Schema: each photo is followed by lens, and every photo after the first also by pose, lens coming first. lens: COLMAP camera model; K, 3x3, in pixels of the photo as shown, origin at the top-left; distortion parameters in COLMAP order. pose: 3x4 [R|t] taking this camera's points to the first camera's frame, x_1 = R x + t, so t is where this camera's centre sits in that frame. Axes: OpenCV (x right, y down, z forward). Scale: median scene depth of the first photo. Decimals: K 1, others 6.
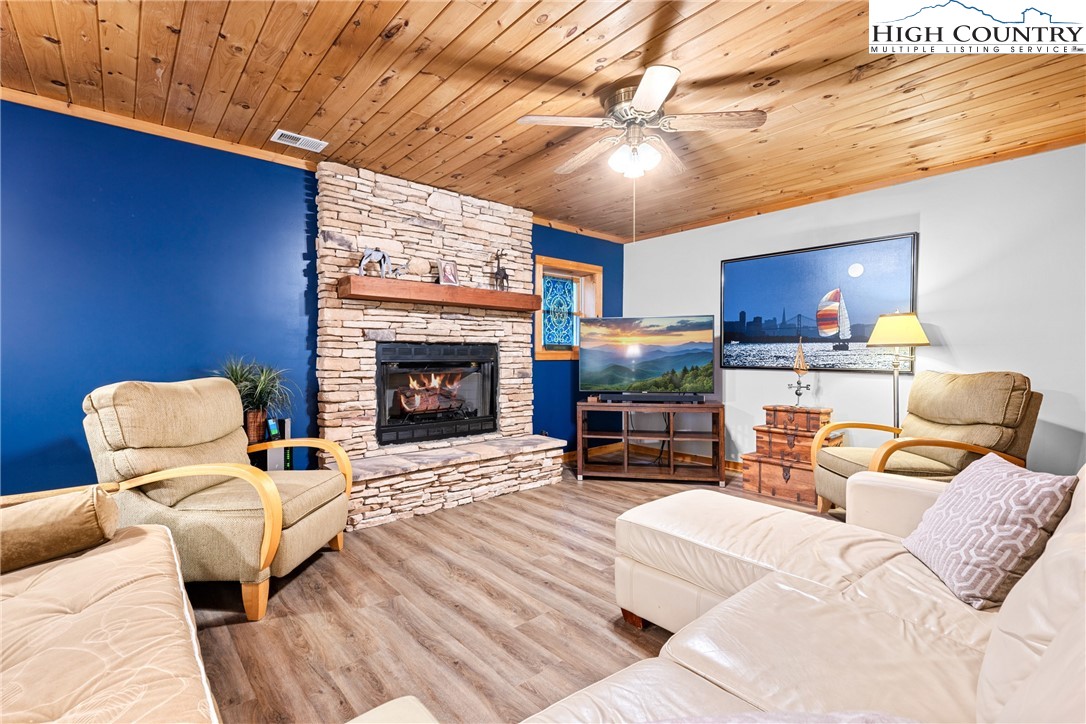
lens RADIAL K [[485.5, 0, 547.5], [0, 485.5, 359.4], [0, 0, 1]] dist [0.001023, 0.000014]
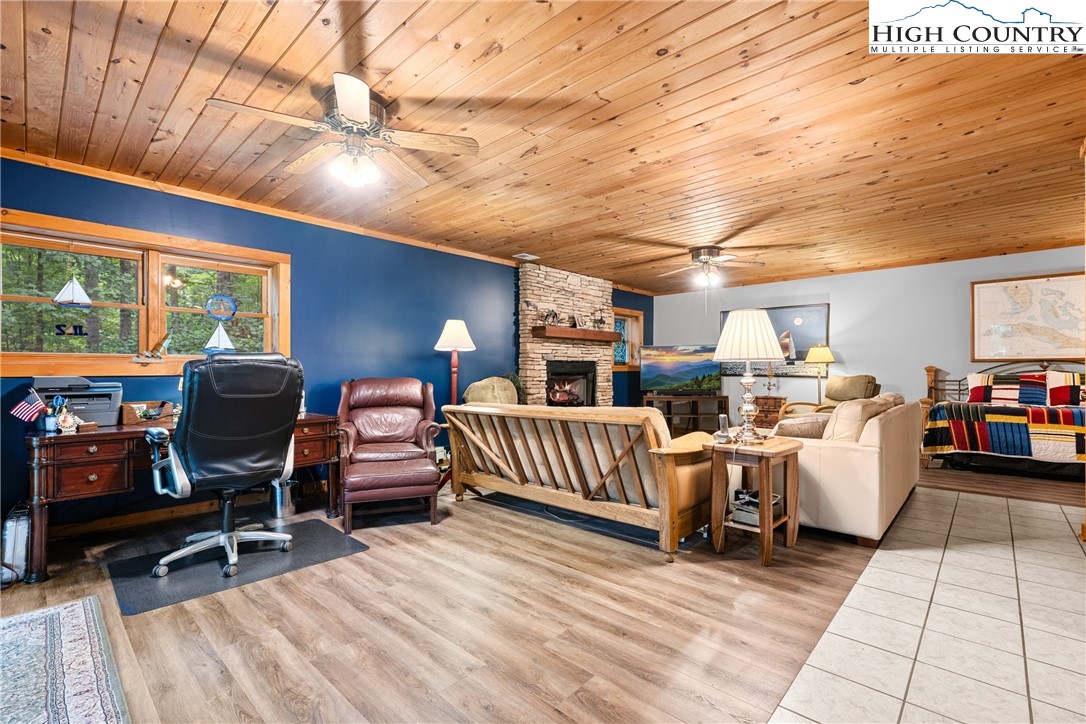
lens RADIAL K [[485.5, 0, 539.1], [0, 485.5, 365.9], [0, 0, 1]] dist [0.001023, 0.000014]
pose [[0.994792, -0.002610, 0.101892, -0.501823], [0.004134, 0.999883, -0.014753, 0.007378], [-0.101841, 0.015098, 0.994686, -0.689447]]
